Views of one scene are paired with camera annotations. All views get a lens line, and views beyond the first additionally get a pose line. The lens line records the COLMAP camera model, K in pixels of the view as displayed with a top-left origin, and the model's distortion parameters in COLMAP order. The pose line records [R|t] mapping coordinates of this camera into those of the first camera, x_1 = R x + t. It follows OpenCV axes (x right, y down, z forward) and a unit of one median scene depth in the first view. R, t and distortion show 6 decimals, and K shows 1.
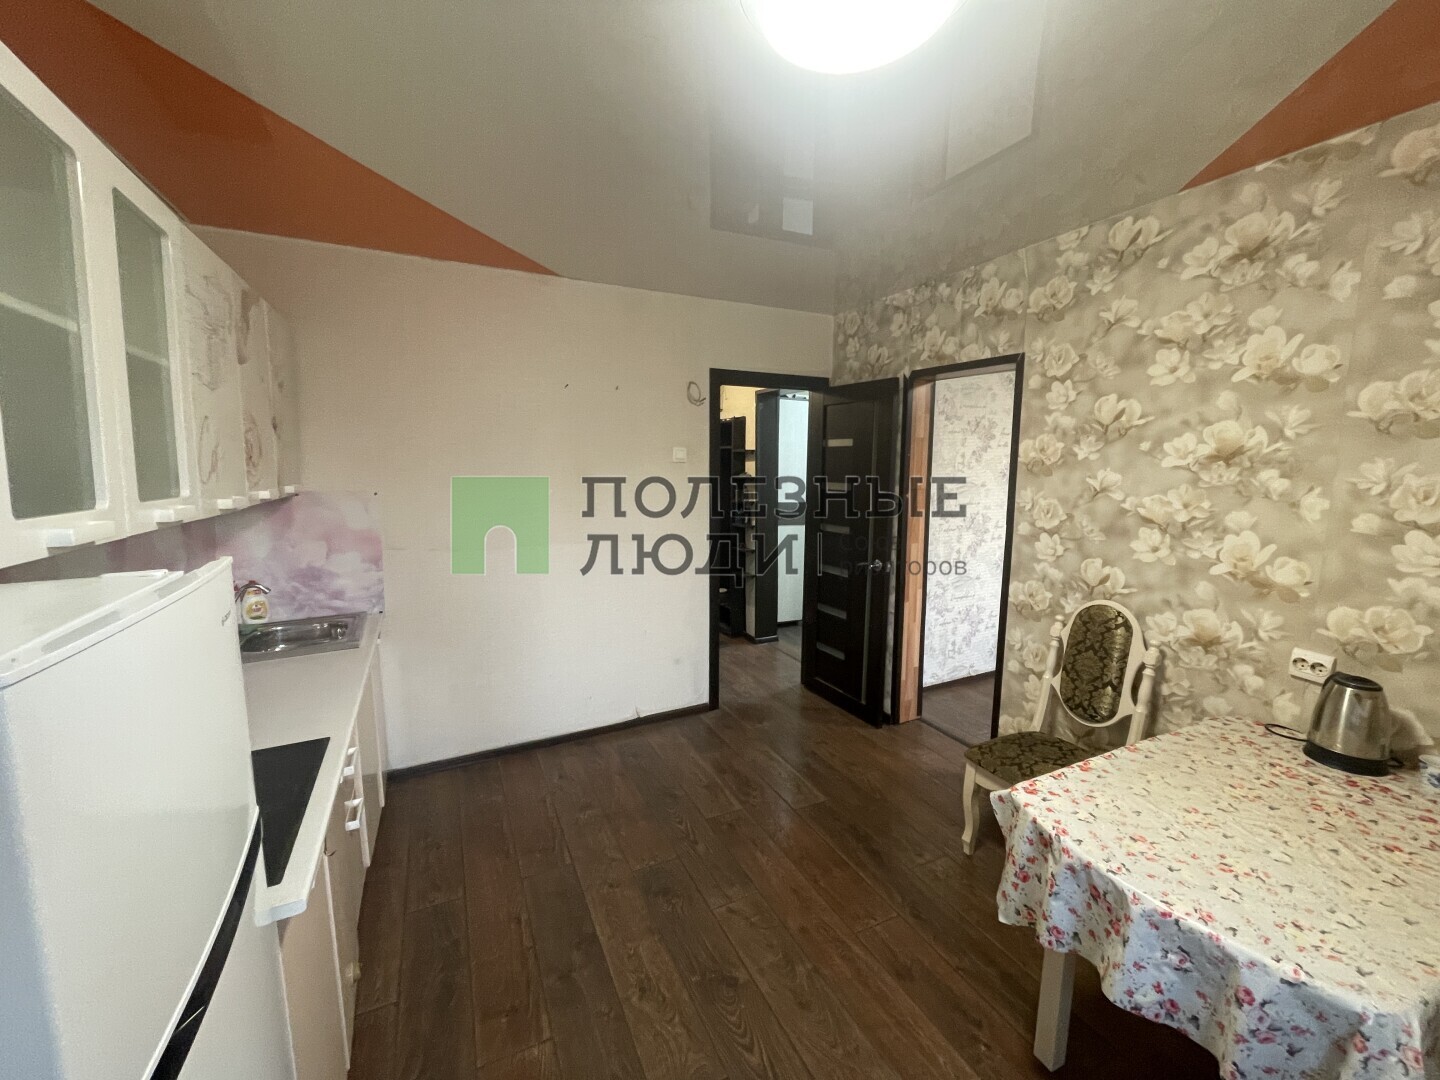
lens RADIAL K [[585.0, 0, 720.6], [0, 585.0, 538.9], [0, 0, 1]] dist [-0.002662, -0.000344]
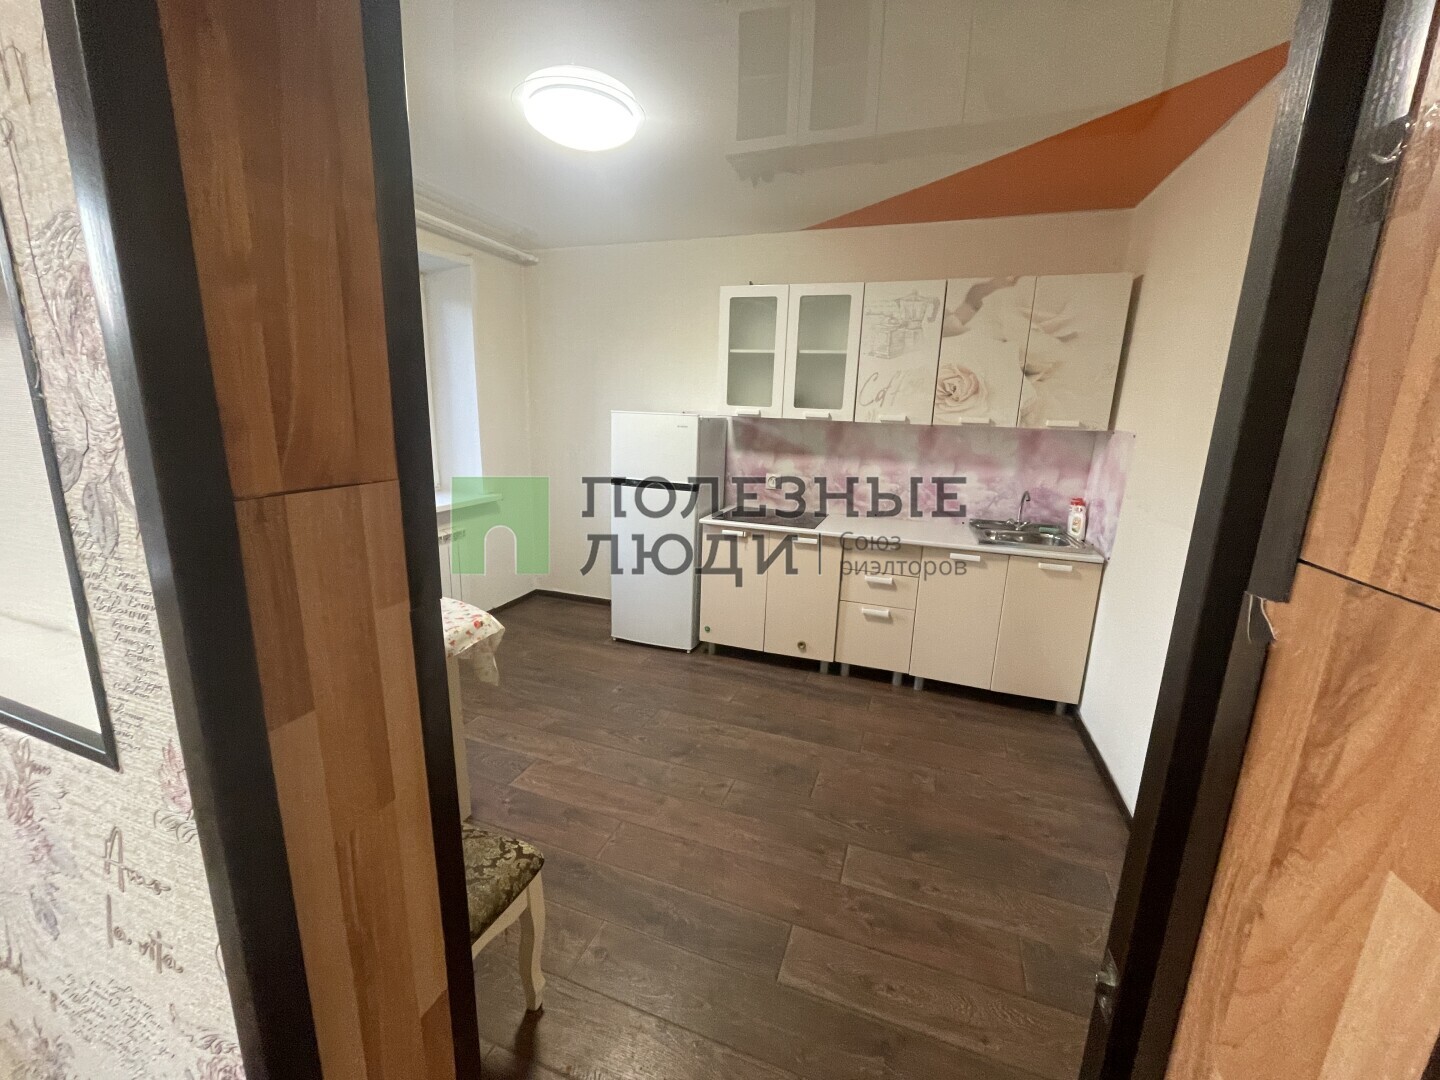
lens RADIAL K [[585.0, 0, 720.6], [0, 585.0, 535.4], [0, 0, 1]] dist [-0.002662, -0.000344]
pose [[-0.715978, 0.125754, -0.686703, 0.580224], [-0.128119, 0.943268, 0.306319, -0.133693], [0.686266, 0.307298, -0.659248, 1.250421]]
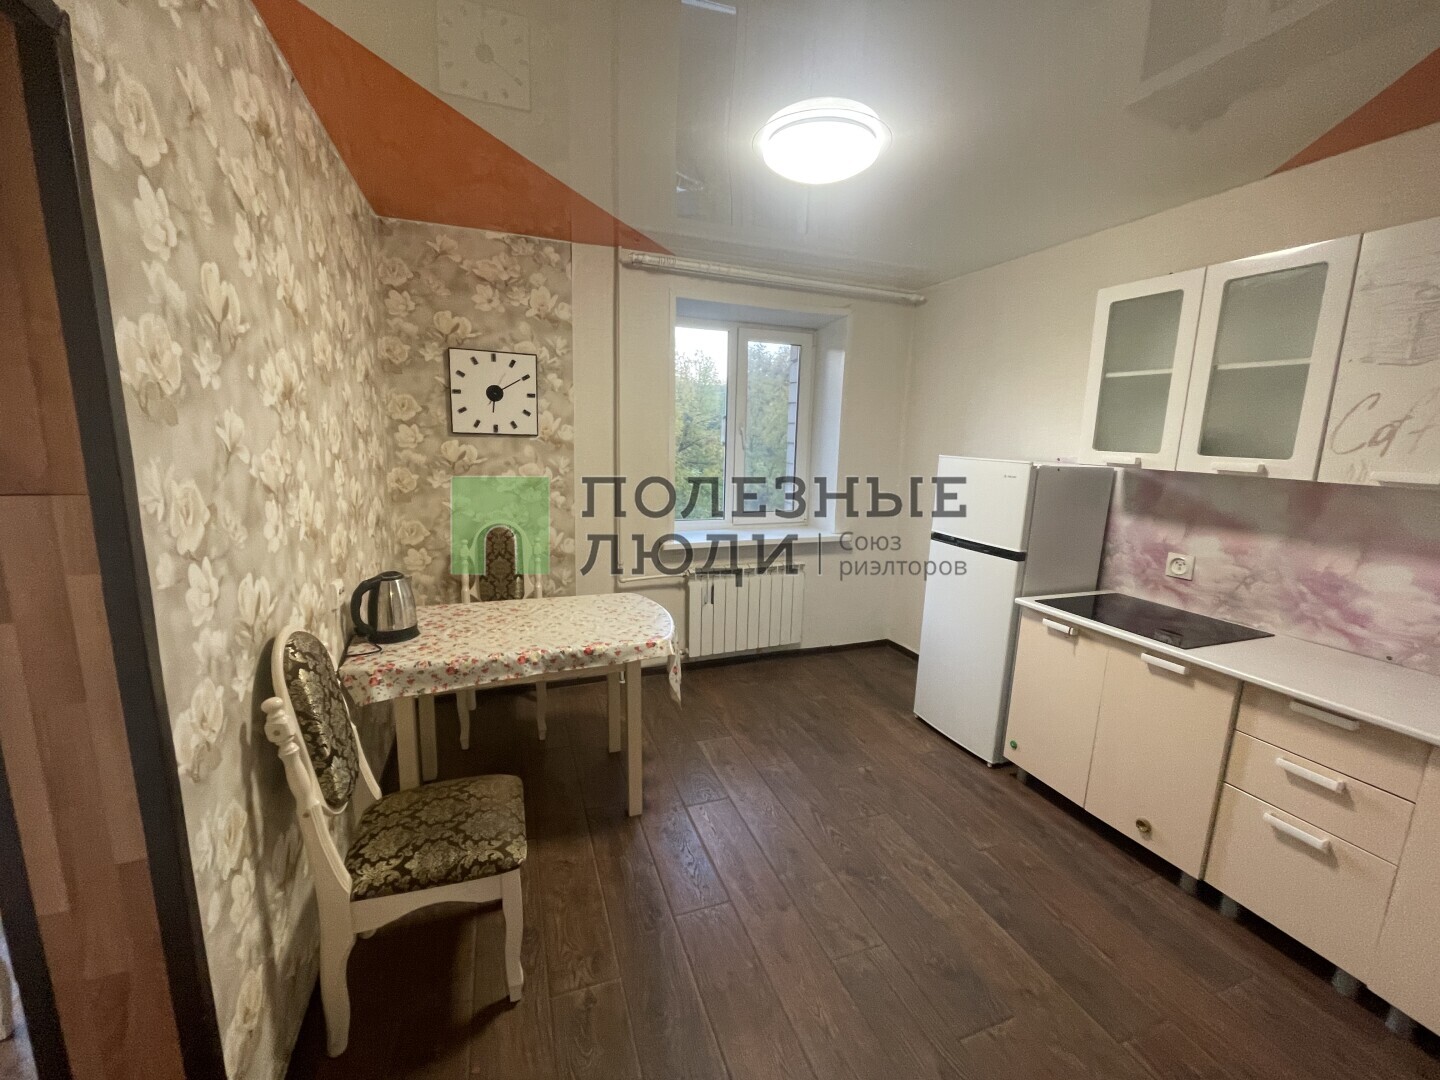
lens RADIAL K [[585.0, 0, 719.7], [0, 585.0, 535.1], [0, 0, 1]] dist [-0.002662, -0.000344]
pose [[-0.994637, -0.047261, 0.092001, 0.138659], [-0.017025, 0.952178, 0.305070, -0.156702], [-0.102019, 0.301868, -0.947876, 1.303473]]
